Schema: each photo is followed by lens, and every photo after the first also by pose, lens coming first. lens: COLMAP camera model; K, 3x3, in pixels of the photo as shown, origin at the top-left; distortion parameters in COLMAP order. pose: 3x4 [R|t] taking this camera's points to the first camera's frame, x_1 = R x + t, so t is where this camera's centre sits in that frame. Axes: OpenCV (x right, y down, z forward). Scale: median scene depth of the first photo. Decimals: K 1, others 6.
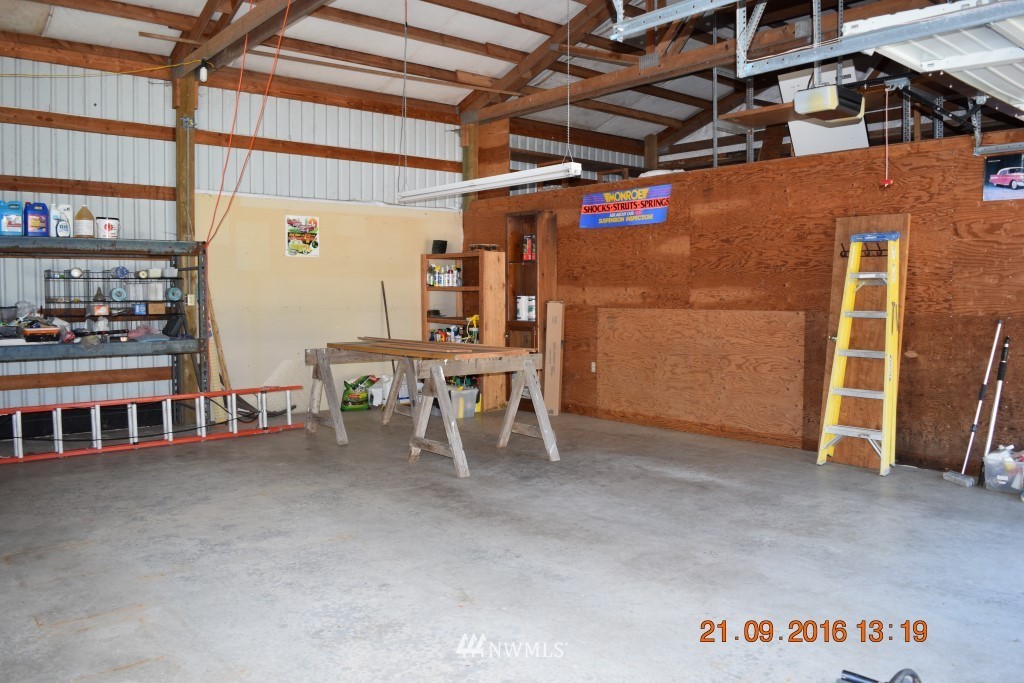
lens RADIAL K [[813.4, 0, 512.0], [0, 813.4, 341.5], [0, 0, 1]] dist [-0.090682, 0.012089]
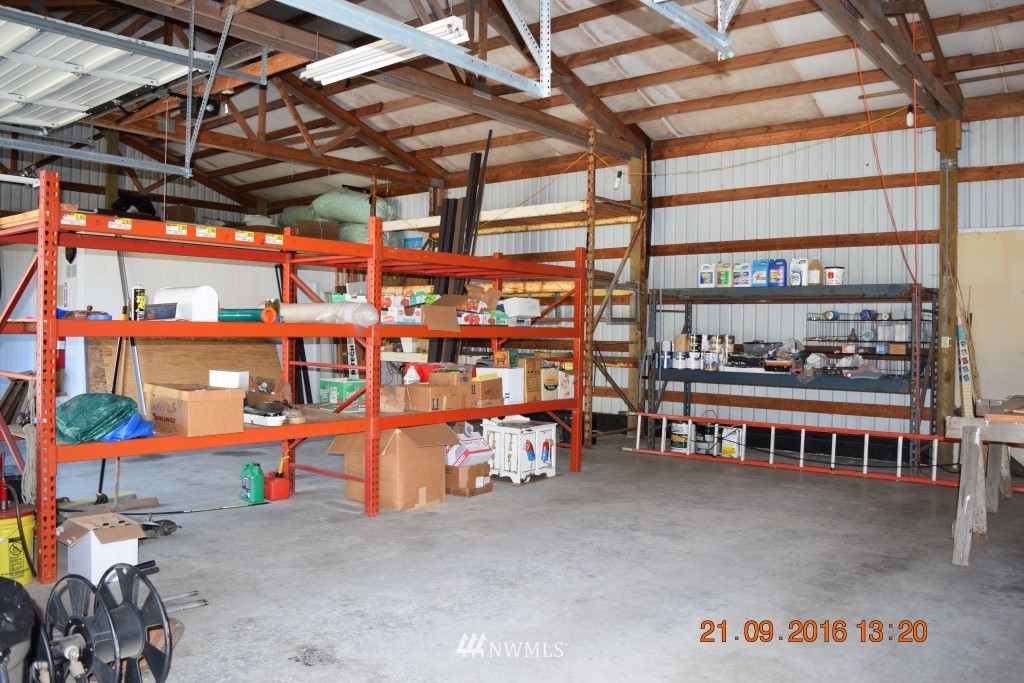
lens RADIAL K [[813.4, 0, 512.0], [0, 813.4, 341.5], [0, 0, 1]] dist [-0.090682, 0.012089]
pose [[0.172232, 0.017370, -0.984903, 0.701011], [-0.071176, 0.997451, 0.005144, -0.029306], [0.982482, 0.069216, 0.173030, 0.462375]]
